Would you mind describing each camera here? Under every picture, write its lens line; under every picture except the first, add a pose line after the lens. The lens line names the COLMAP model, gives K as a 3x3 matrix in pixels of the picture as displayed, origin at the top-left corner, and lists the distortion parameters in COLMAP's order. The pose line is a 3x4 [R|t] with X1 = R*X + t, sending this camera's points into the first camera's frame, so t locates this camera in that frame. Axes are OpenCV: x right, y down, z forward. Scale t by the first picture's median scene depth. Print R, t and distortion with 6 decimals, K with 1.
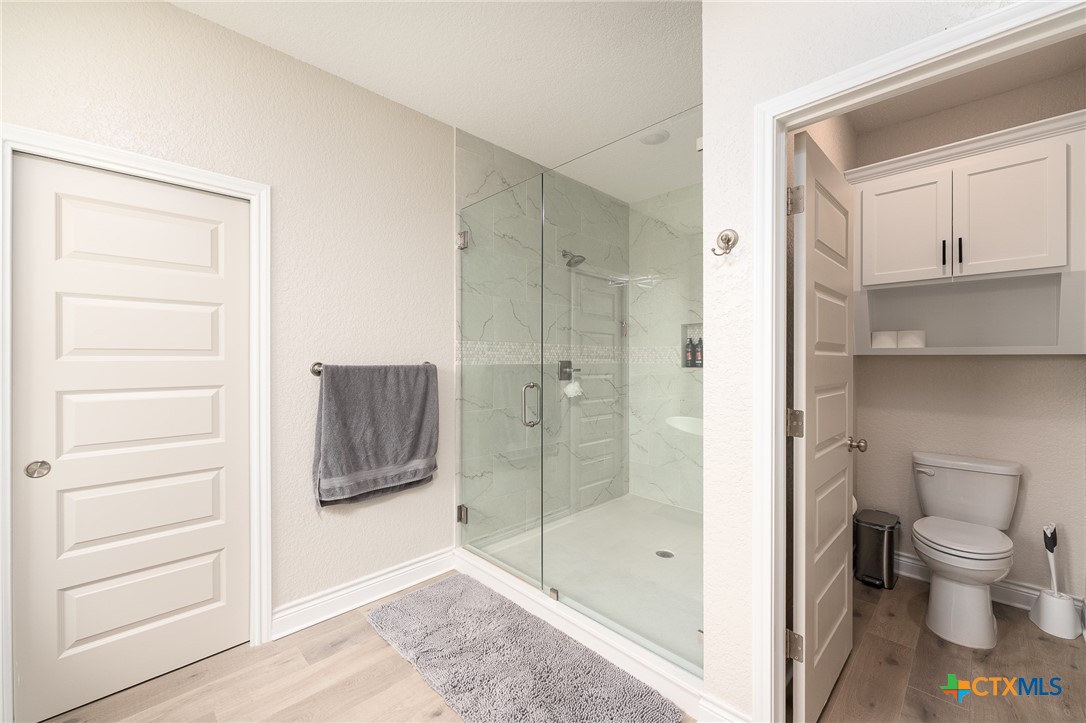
lens RADIAL K [[435.5, 0, 543.5], [0, 435.5, 362.9], [0, 0, 1]] dist [-0.007022, 0.000127]
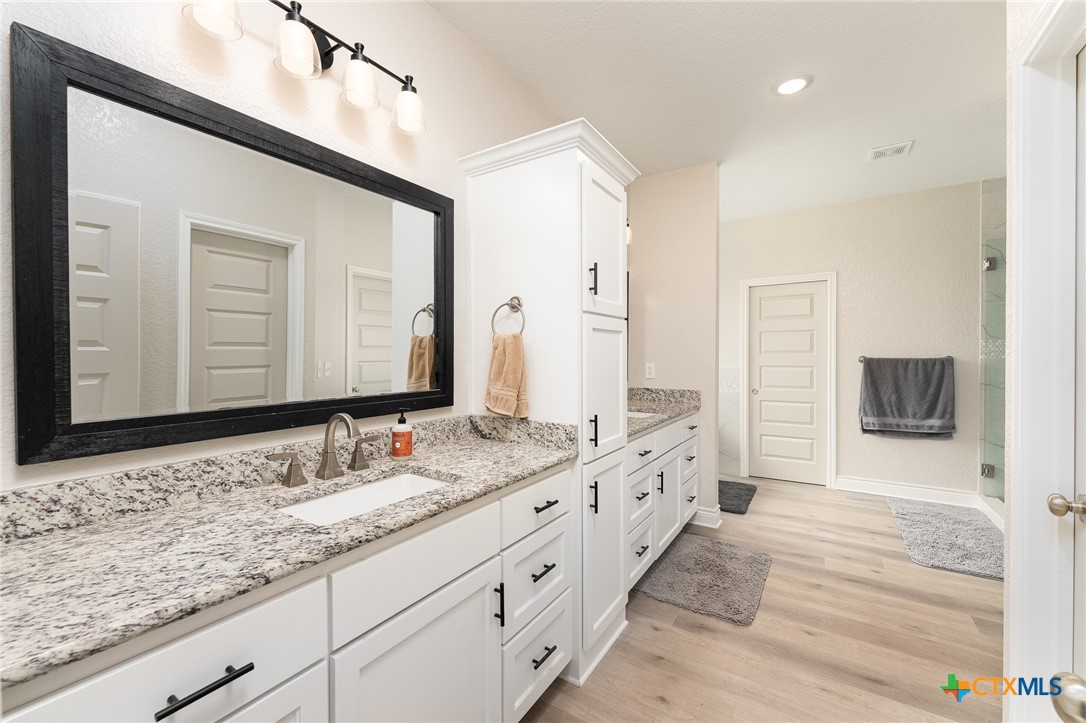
lens RADIAL K [[435.5, 0, 541.6], [0, 435.5, 356.3], [0, 0, 1]] dist [-0.007022, 0.000127]
pose [[0.229236, 0.006695, -0.973348, 0.945011], [-0.001626, 0.999978, 0.006495, -0.009178], [0.973369, 0.000094, 0.229242, -0.751959]]
